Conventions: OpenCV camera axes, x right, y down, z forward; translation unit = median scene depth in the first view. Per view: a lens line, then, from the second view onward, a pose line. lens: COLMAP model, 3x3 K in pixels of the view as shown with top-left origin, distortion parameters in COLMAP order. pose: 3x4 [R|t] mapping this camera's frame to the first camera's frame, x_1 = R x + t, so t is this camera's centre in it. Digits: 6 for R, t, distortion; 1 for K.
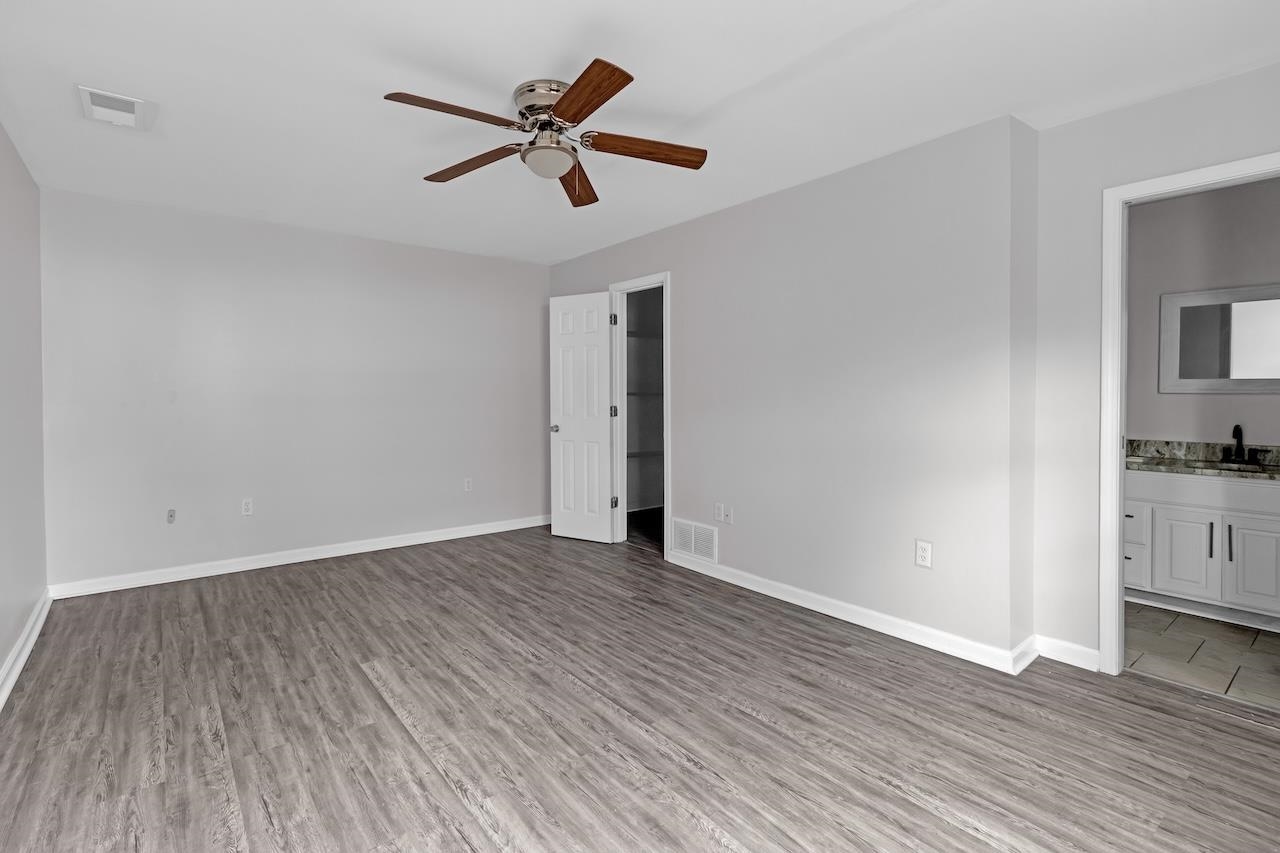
lens RADIAL K [[601.8, 0, 627.9], [0, 601.8, 403.1], [0, 0, 1]] dist [0.001224, -0.000523]
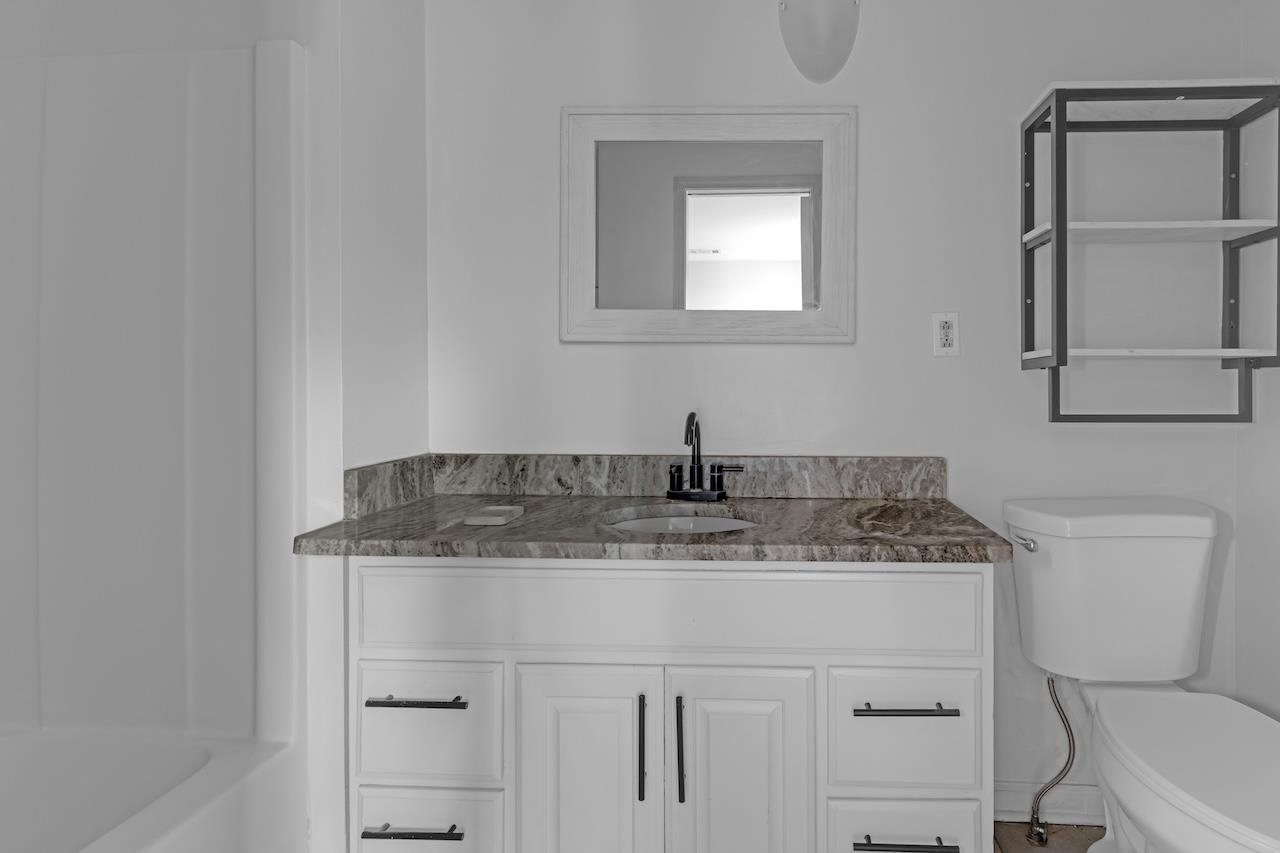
lens RADIAL K [[601.8, 0, 627.9], [0, 601.8, 403.1], [0, 0, 1]] dist [0.001224, -0.000523]
pose [[0.778161, -0.010689, 0.627974, 0.729737], [0.012968, 0.999915, 0.000950, 0.029078], [-0.627931, 0.007405, 0.778234, 0.717005]]
